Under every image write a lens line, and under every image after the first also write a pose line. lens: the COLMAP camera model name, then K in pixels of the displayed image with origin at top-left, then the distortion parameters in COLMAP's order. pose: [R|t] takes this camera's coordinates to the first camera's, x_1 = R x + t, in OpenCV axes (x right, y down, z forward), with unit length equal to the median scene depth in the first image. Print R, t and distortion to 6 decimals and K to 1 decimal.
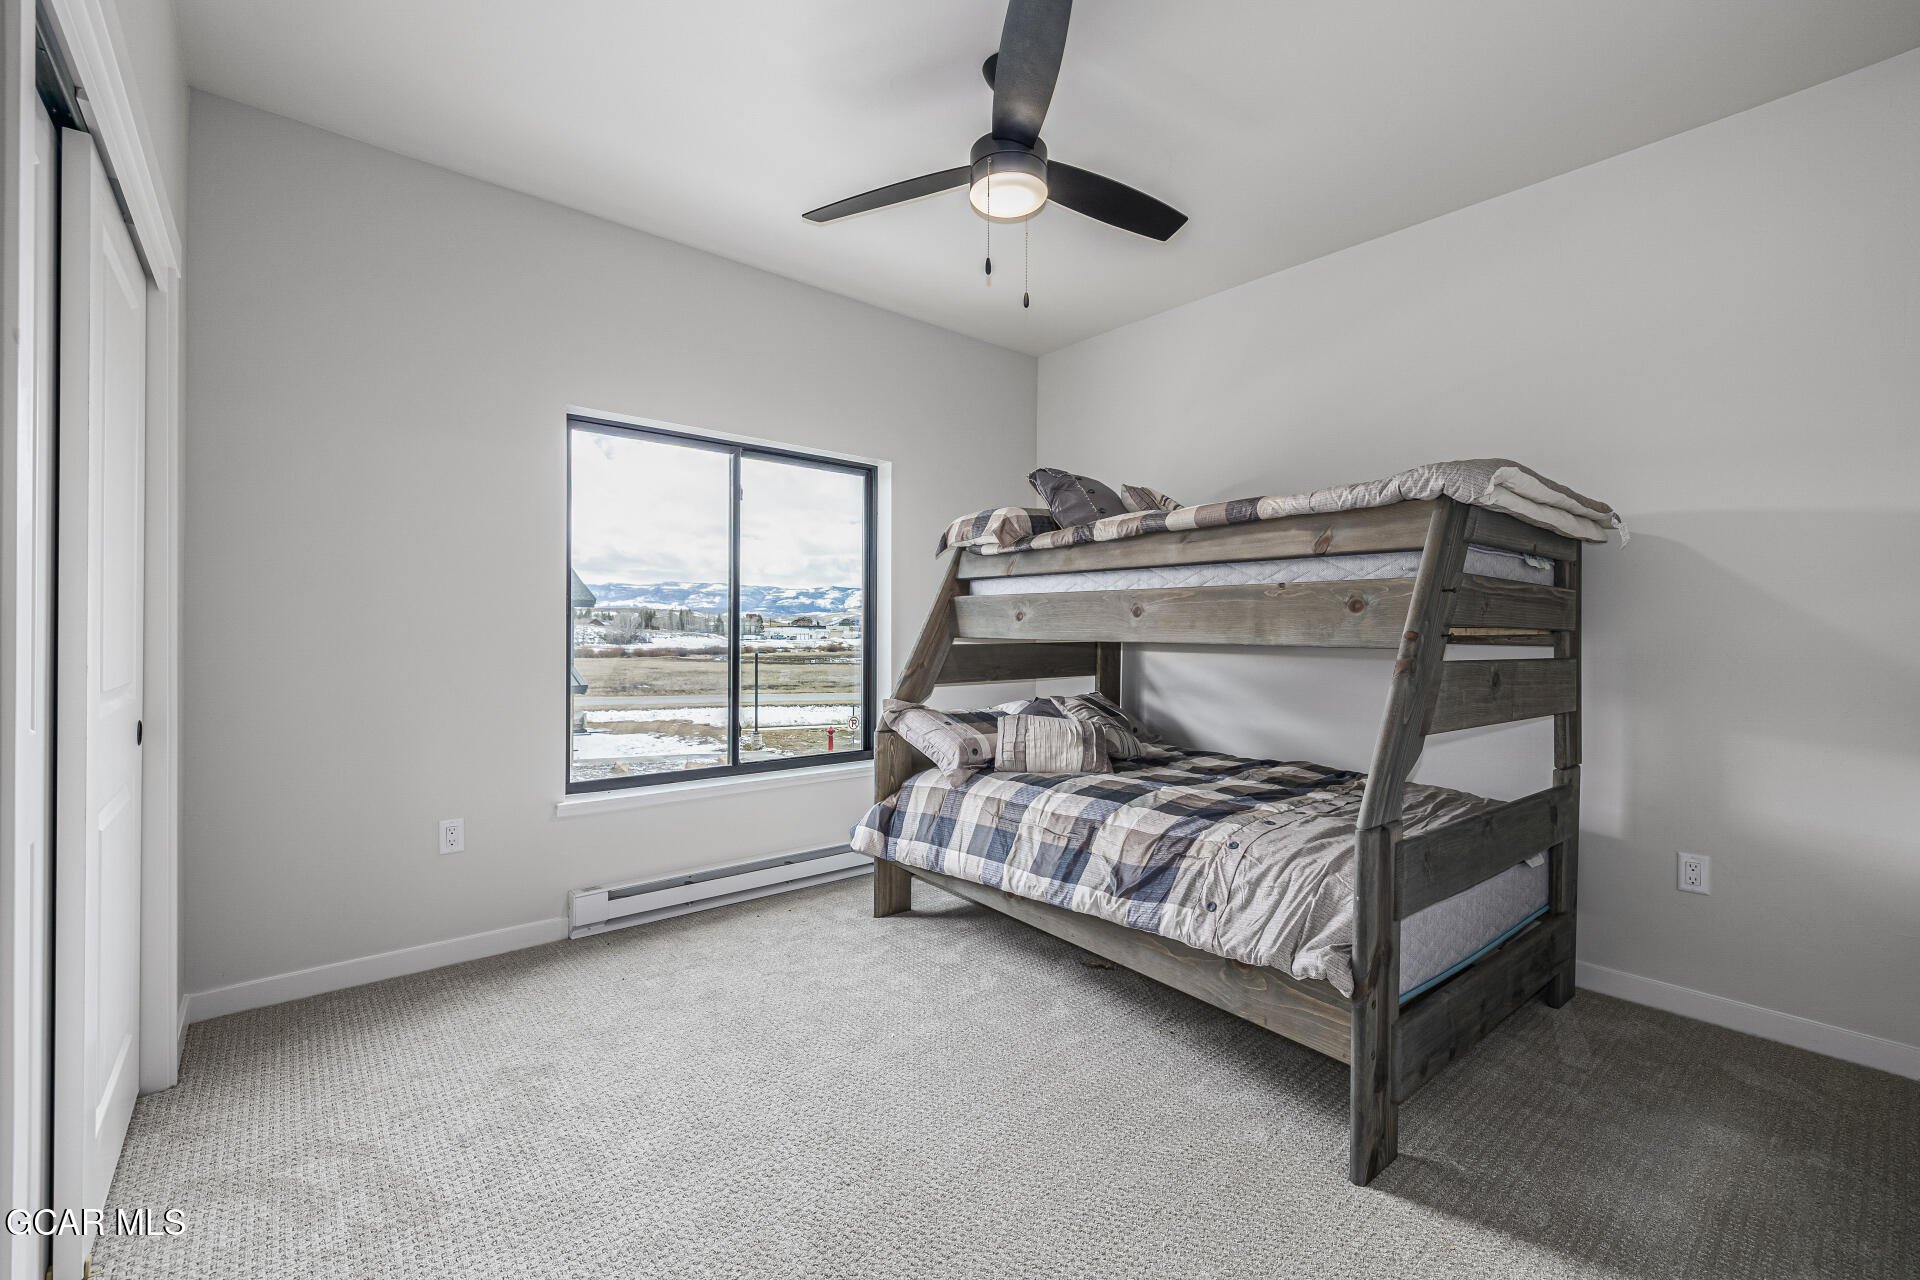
lens RADIAL K [[813.5, 0, 954.1], [0, 813.5, 641.6], [0, 0, 1]] dist [0.004494, -0.000296]
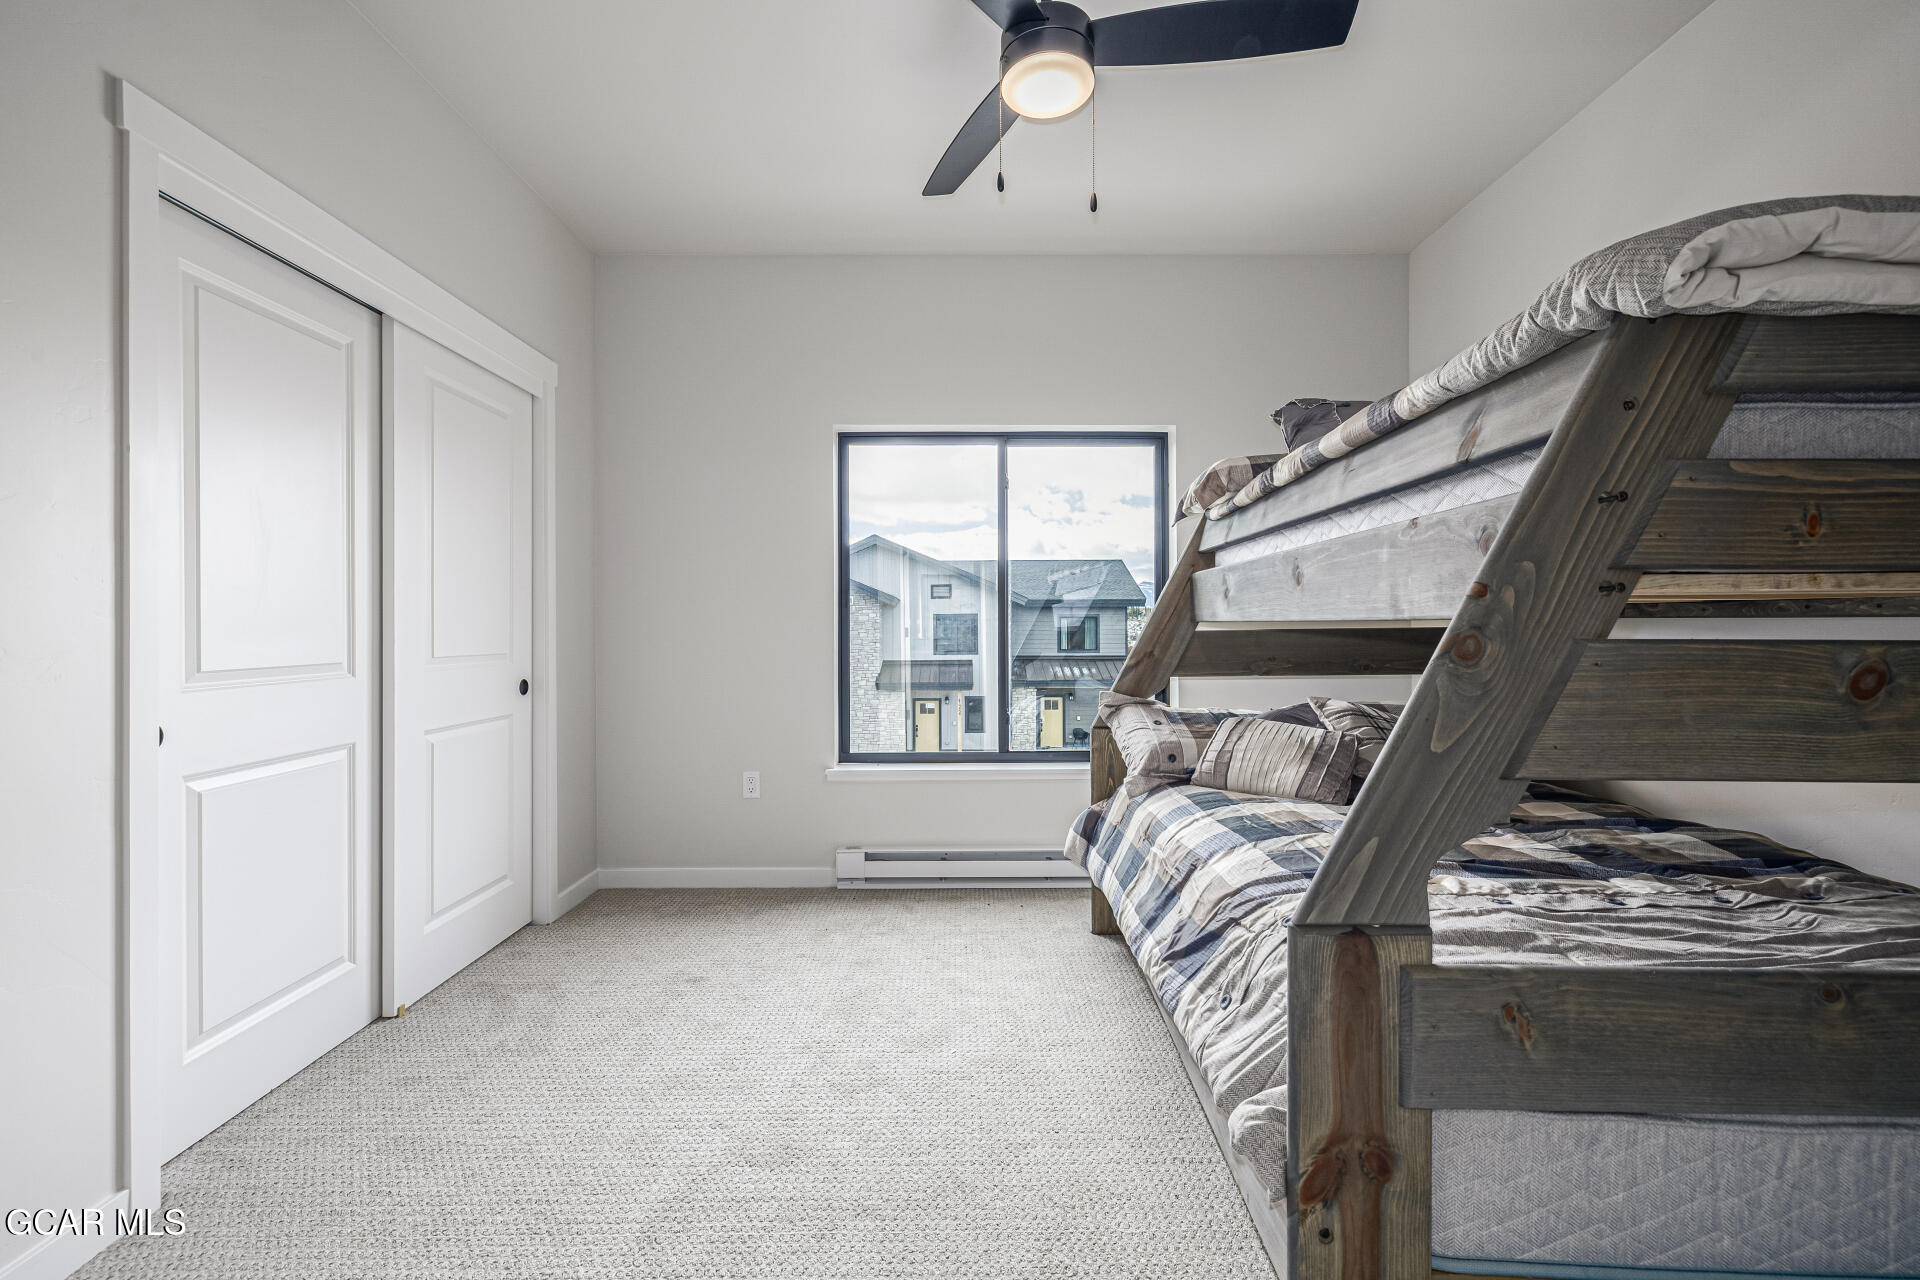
lens RADIAL K [[813.5, 0, 957.7], [0, 813.5, 636.4], [0, 0, 1]] dist [0.004494, -0.000296]
pose [[0.765894, -0.003811, -0.642956, 0.393216], [0.000983, 0.999988, -0.004756, 0.014980], [0.642966, 0.003011, 0.765889, 0.224004]]
